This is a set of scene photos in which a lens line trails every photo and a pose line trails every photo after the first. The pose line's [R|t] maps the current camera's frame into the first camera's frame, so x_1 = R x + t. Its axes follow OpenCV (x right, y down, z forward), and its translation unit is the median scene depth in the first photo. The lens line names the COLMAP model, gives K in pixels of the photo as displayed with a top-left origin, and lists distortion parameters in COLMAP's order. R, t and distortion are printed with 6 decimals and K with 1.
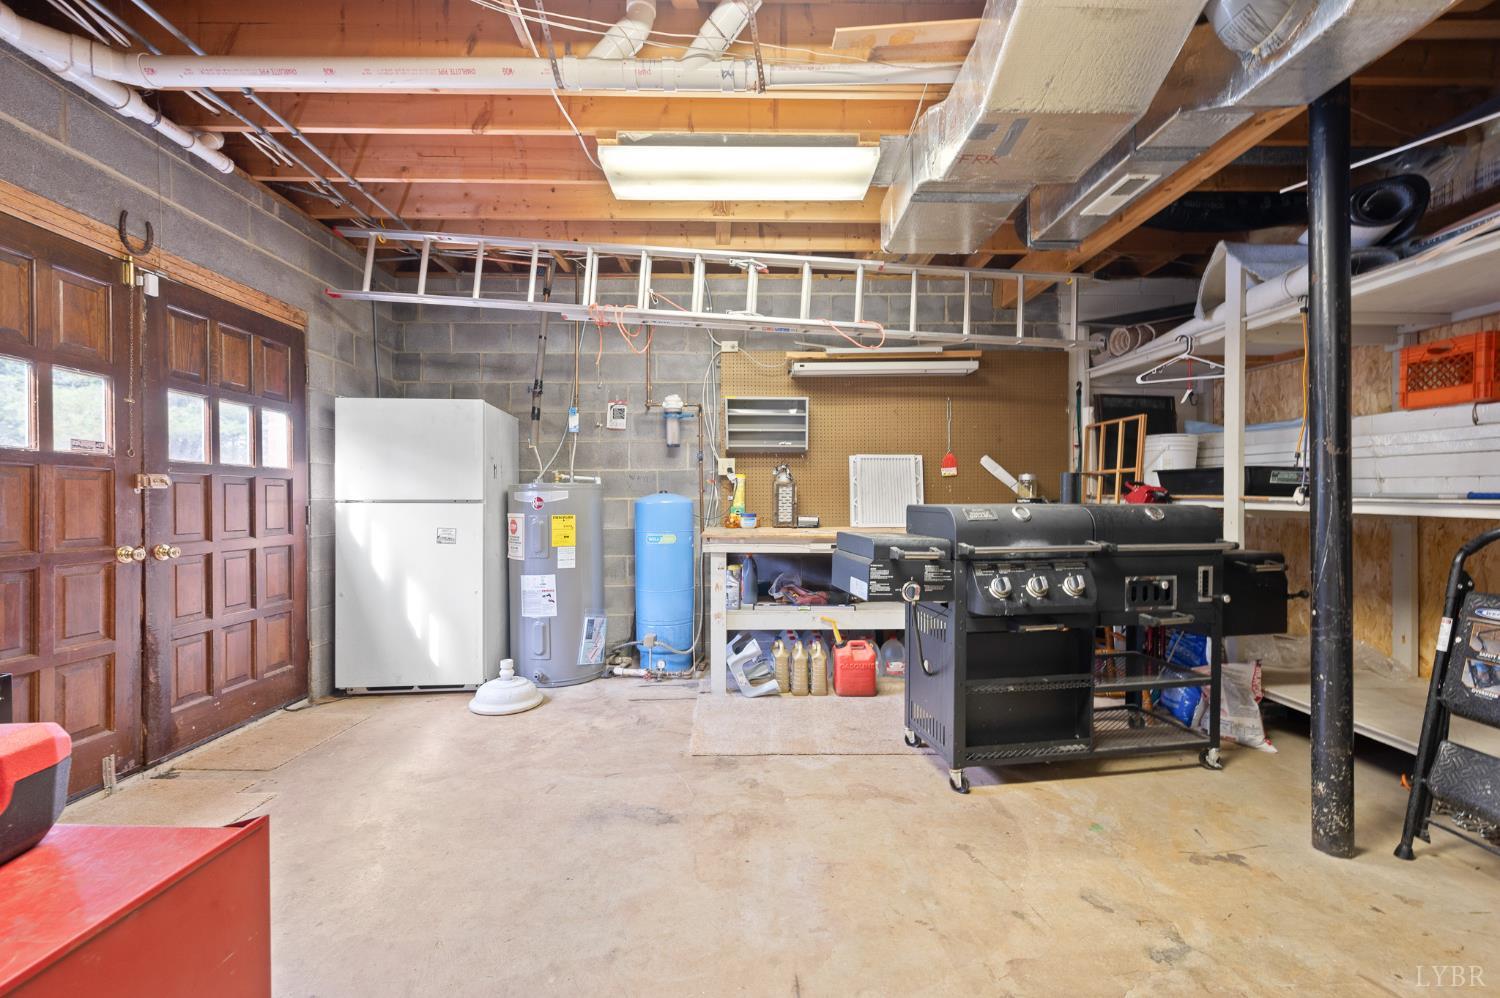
lens RADIAL K [[606.4, 0, 754.5], [0, 606.4, 501.1], [0, 0, 1]] dist [-0.000072, 0.000098]
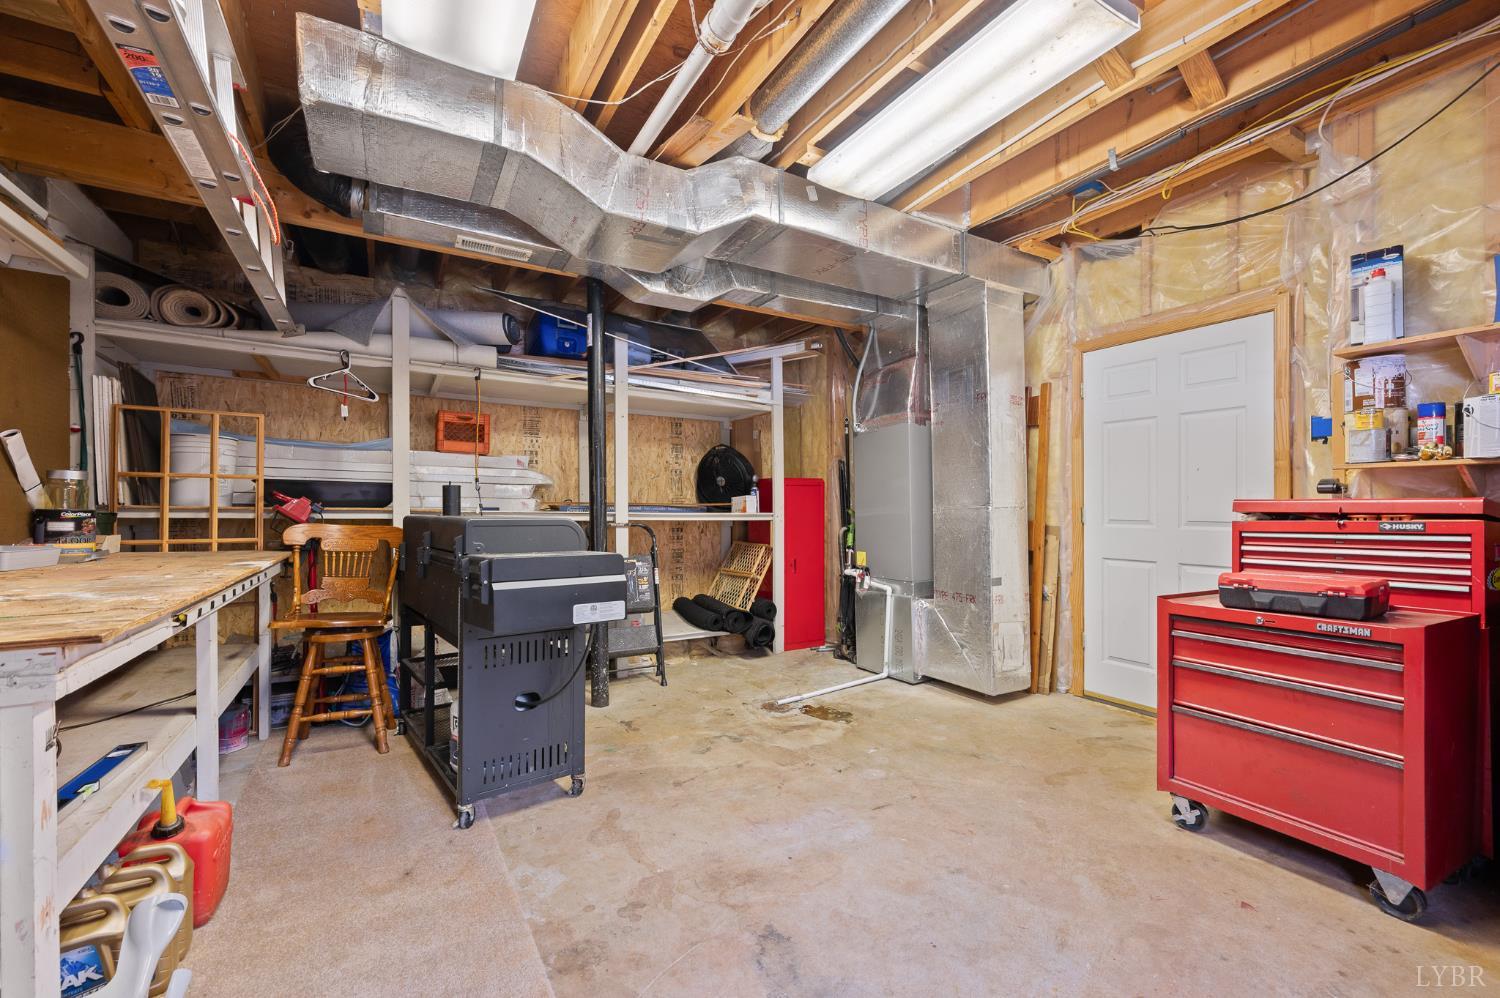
lens RADIAL K [[606.4, 0, 754.6], [0, 606.4, 505.1], [0, 0, 1]] dist [-0.000072, 0.000098]
pose [[-0.485755, 0.008207, 0.874057, -0.868698], [0.006530, 0.999962, -0.005760, -0.005689], [-0.874071, 0.002909, -0.485790, 1.509084]]
